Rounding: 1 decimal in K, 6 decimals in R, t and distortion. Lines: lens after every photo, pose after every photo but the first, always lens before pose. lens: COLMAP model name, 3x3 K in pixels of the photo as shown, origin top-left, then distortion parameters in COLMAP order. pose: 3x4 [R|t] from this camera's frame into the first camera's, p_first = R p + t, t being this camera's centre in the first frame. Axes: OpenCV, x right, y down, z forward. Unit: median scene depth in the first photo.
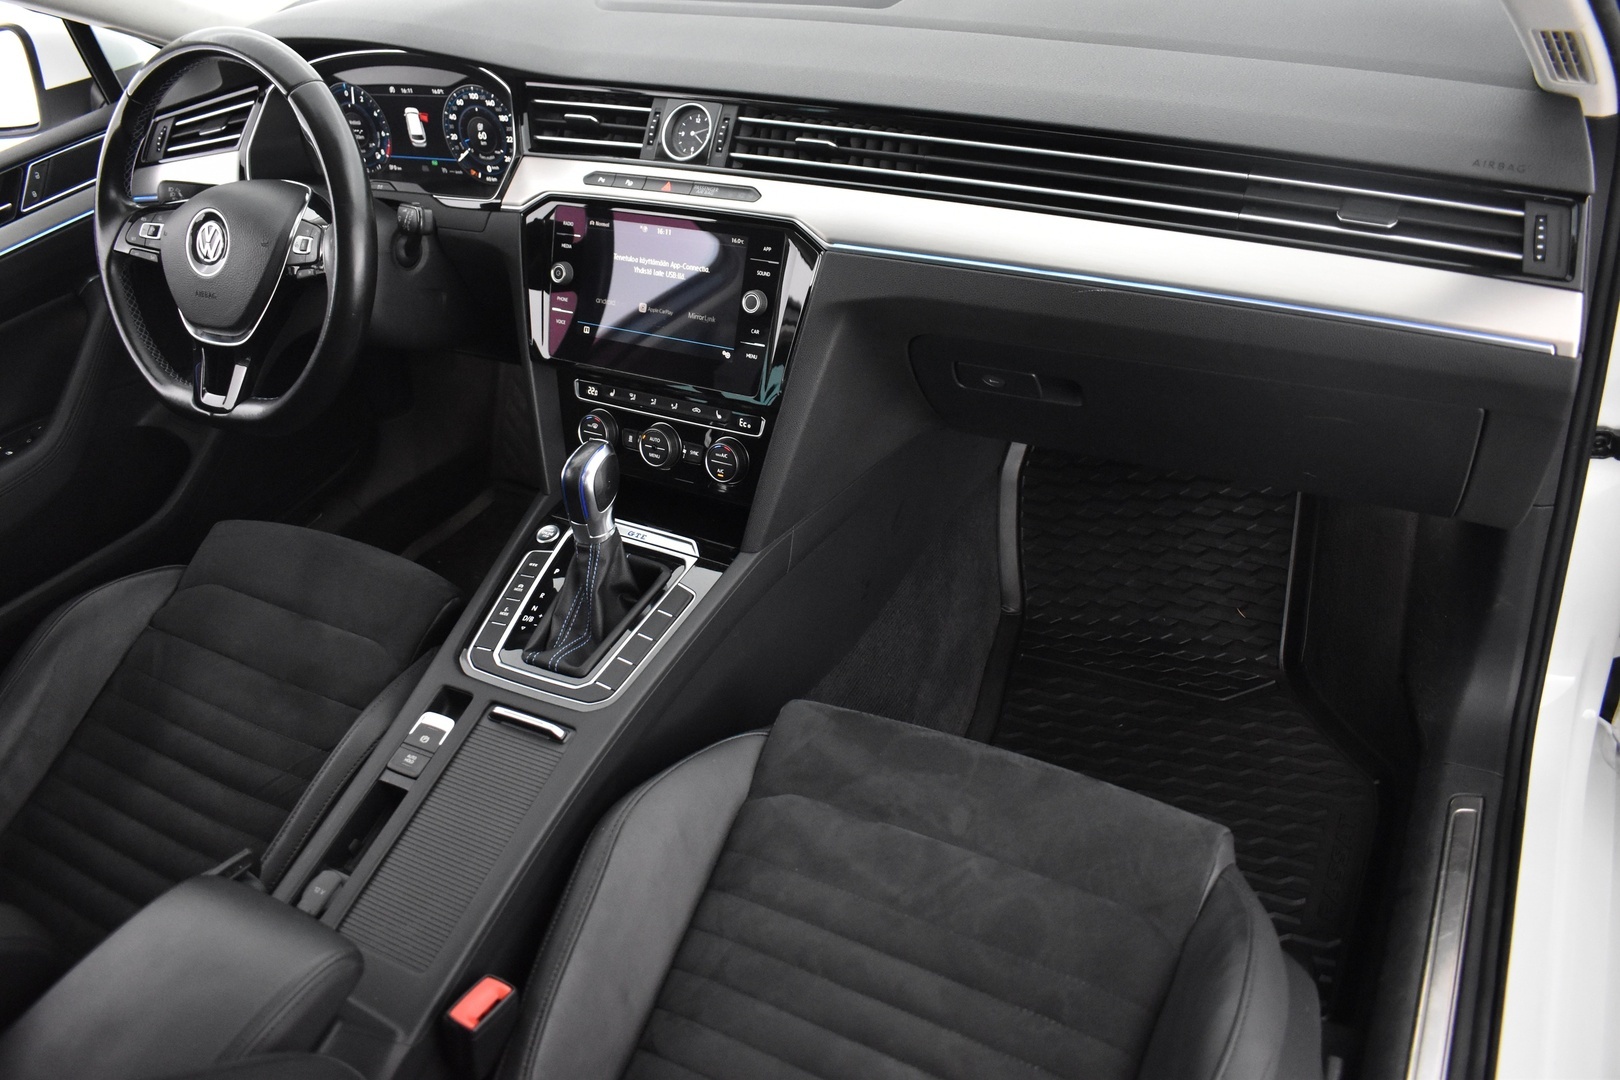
lens RADIAL K [[1298.1, 0, 787.8], [0, 1298.1, 497.1], [0, 0, 1]] dist [-0.096562, 0.017202]
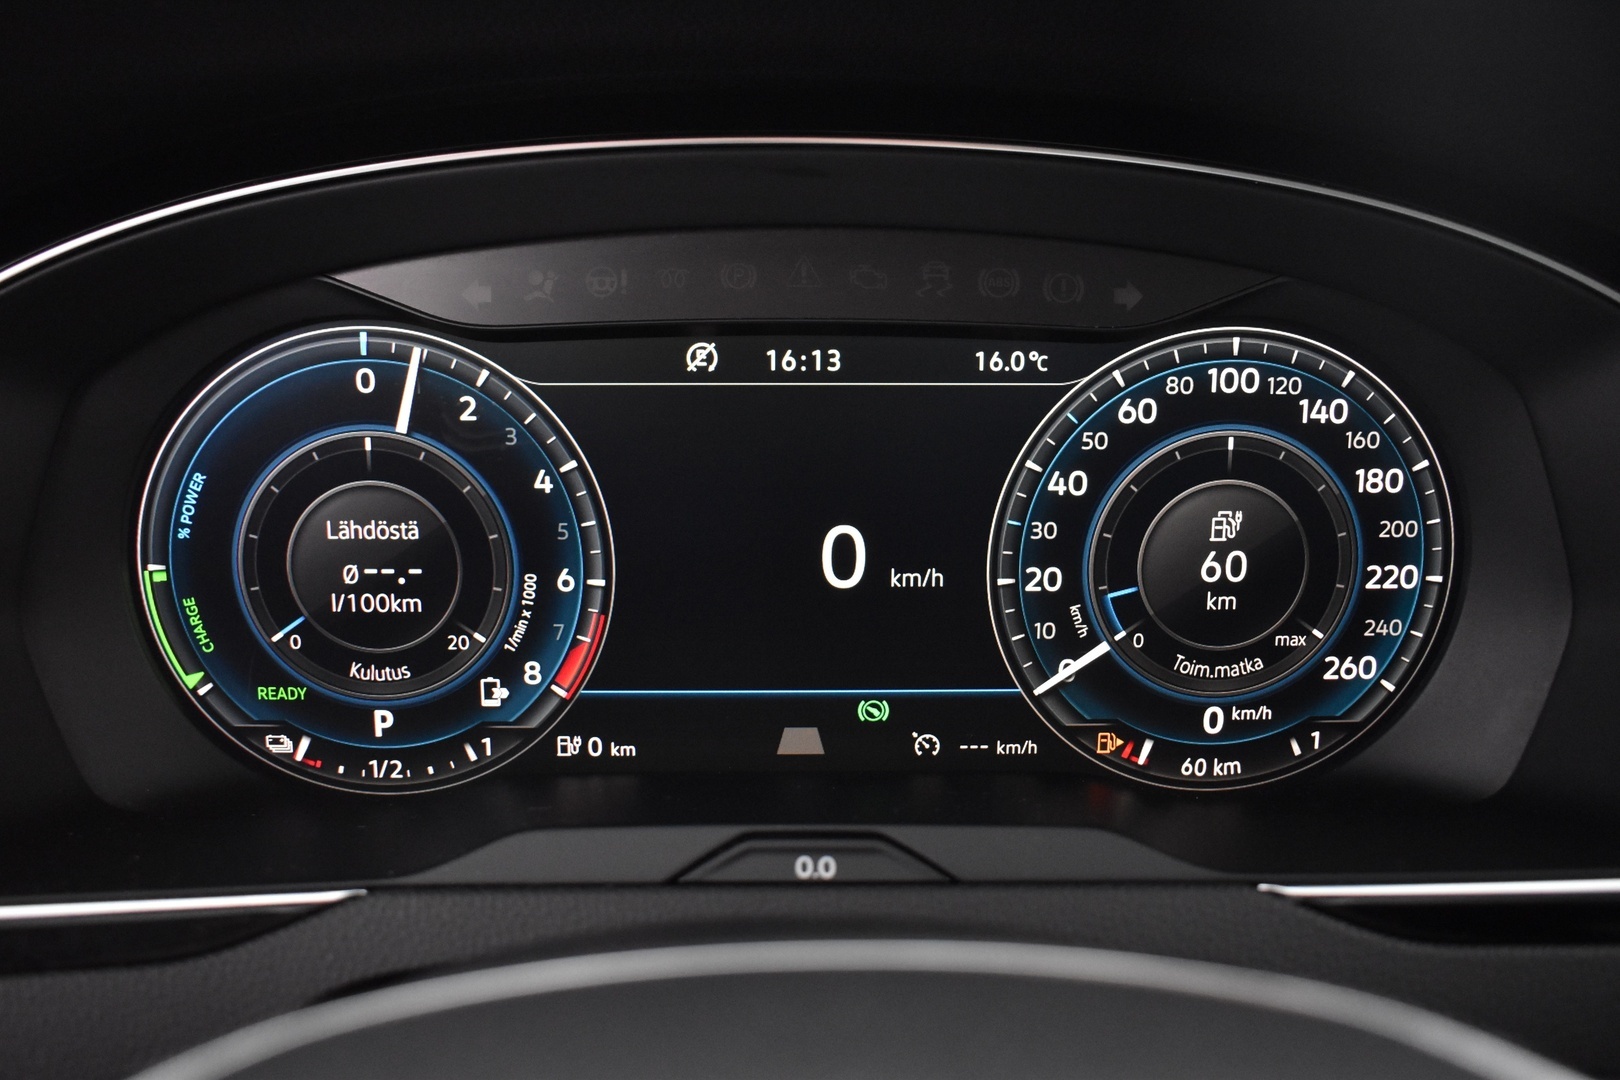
lens RADIAL K [[1482.5, 0, 813.7], [0, 1482.5, 471.8], [0, 0, 1]] dist [-0.084593, 0.000000]
pose [[0.860700, 0.012806, 0.508951, -0.468830], [0.183197, 0.924930, -0.333082, -0.253292], [-0.475010, 0.379922, 0.793741, 0.925775]]
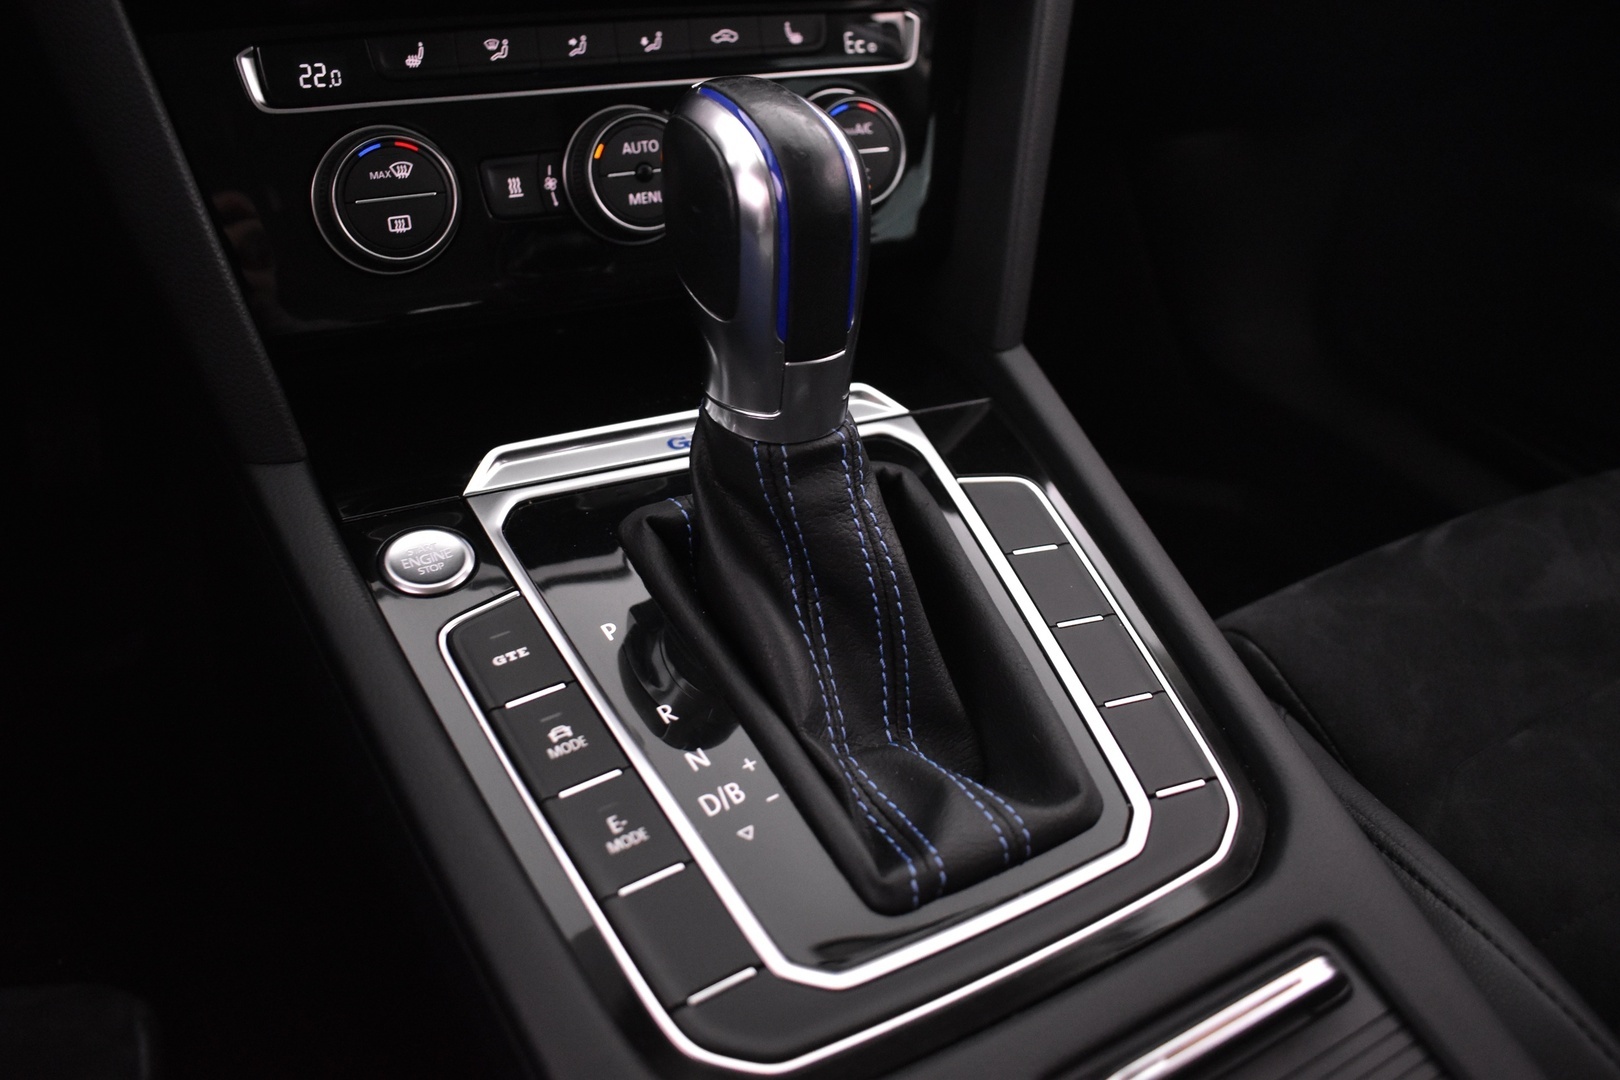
lens RADIAL K [[1298.1, 0, 803.1], [0, 1298.1, 501.7], [0, 0, 1]] dist [-0.096562, 0.017202]
pose [[0.514957, -0.322710, 0.794152, -0.368964], [0.365707, 0.920599, 0.136955, 0.008838], [-0.775292, 0.219901, 0.592086, 0.794945]]
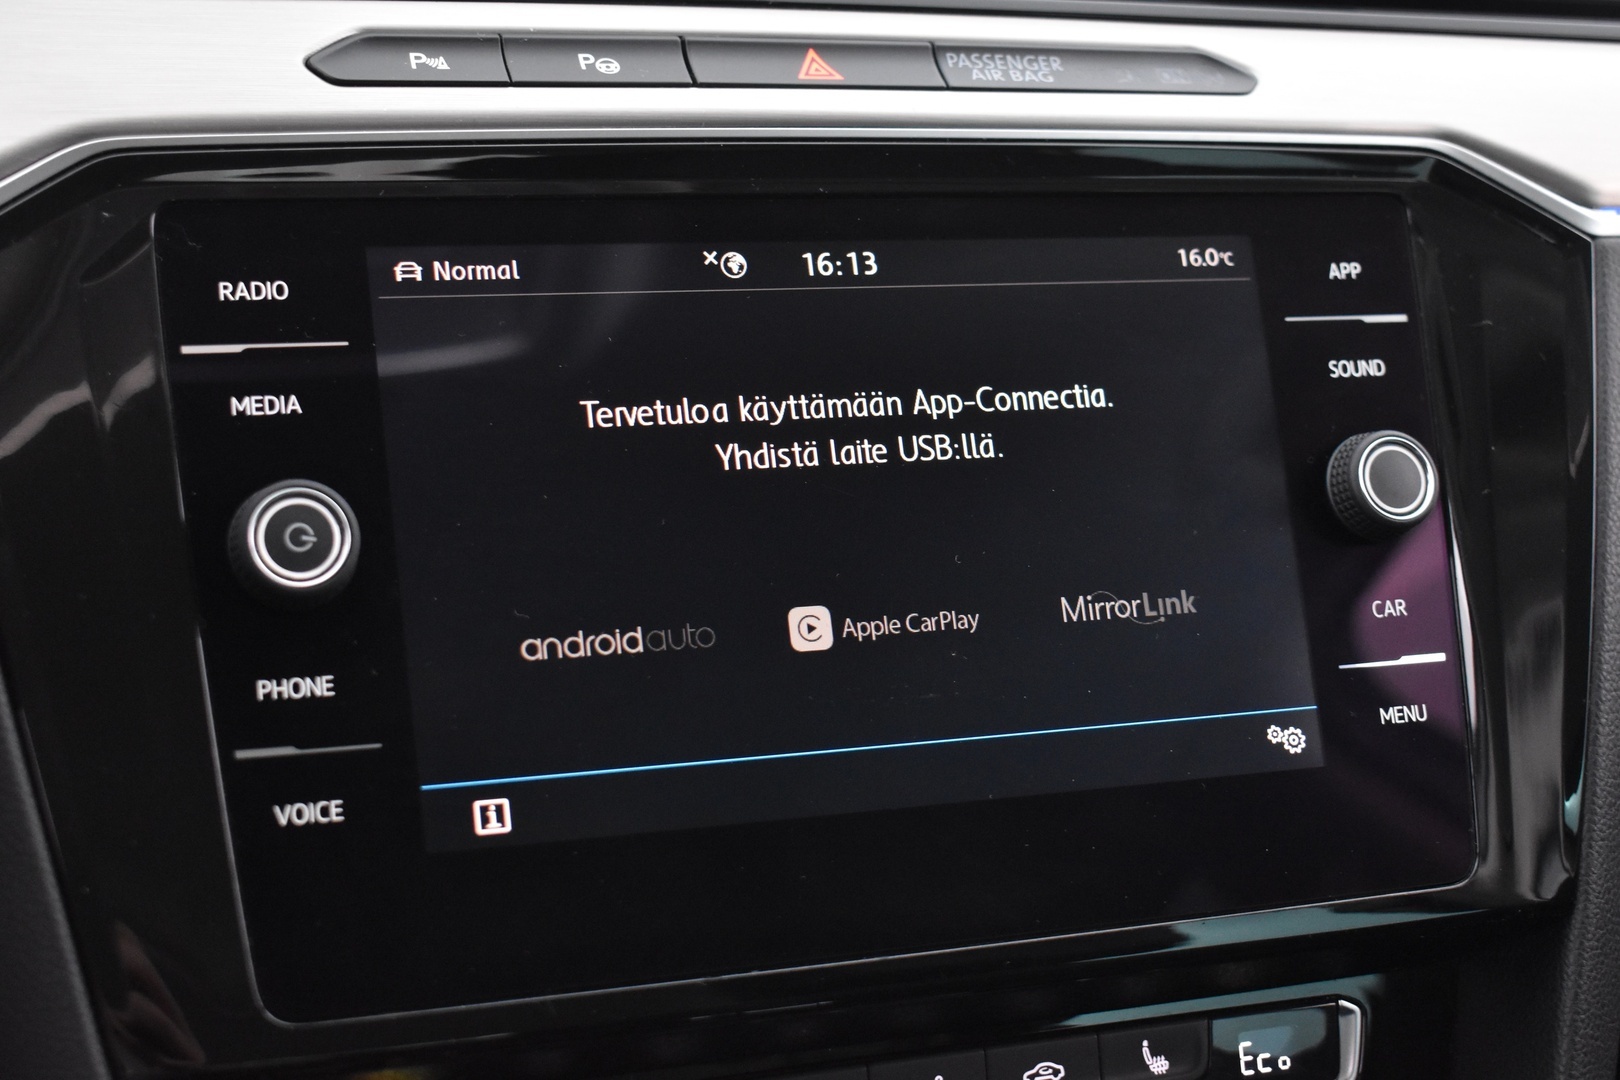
lens RADIAL K [[2407.4, 0, 799.3], [0, 2407.4, 498.0], [0, 0, 1]] dist [-0.010699, 0.000000]
pose [[0.613773, -0.054522, 0.787598, -0.397949], [0.336848, 0.920334, -0.198794, -0.087767], [-0.714014, 0.387315, 0.583242, 0.748739]]
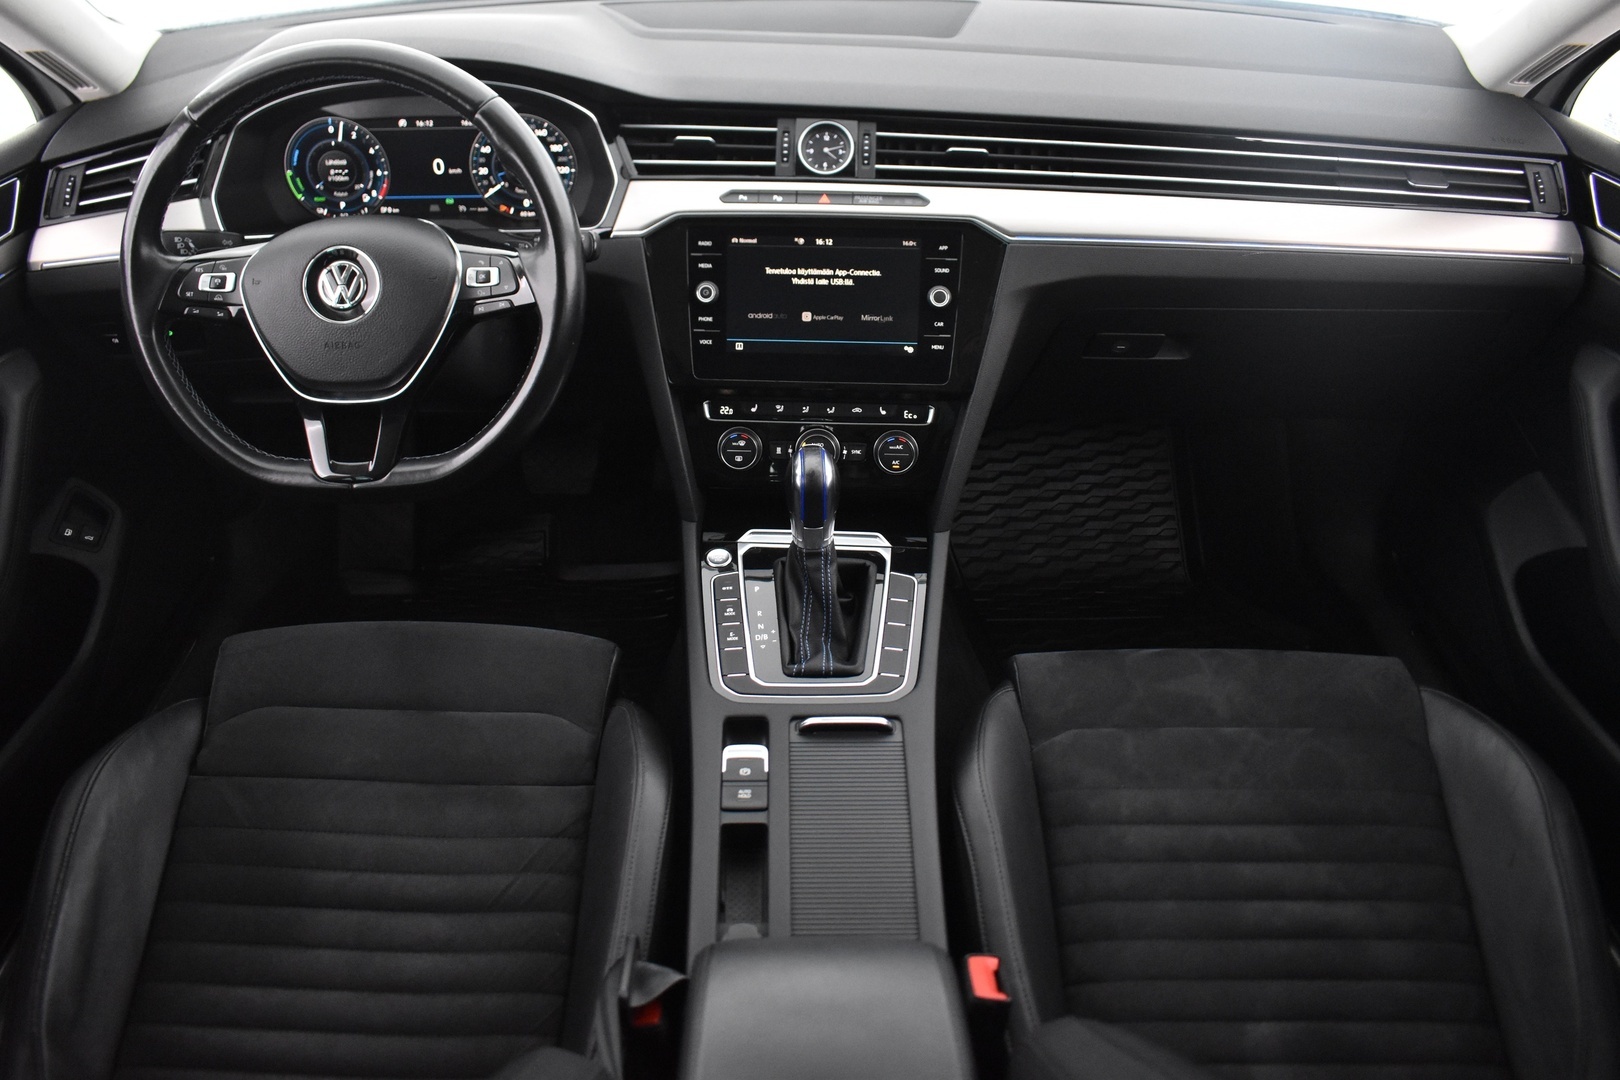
lens RADIAL K [[1298.1, 0, 798.3], [0, 1298.1, 468.0], [0, 0, 1]] dist [-0.096562, 0.017202]
pose [[0.867688, -0.140672, 0.476789, -0.608368], [0.179438, 0.983092, -0.036500, 0.008524], [-0.463593, 0.117224, 0.878259, 0.106293]]
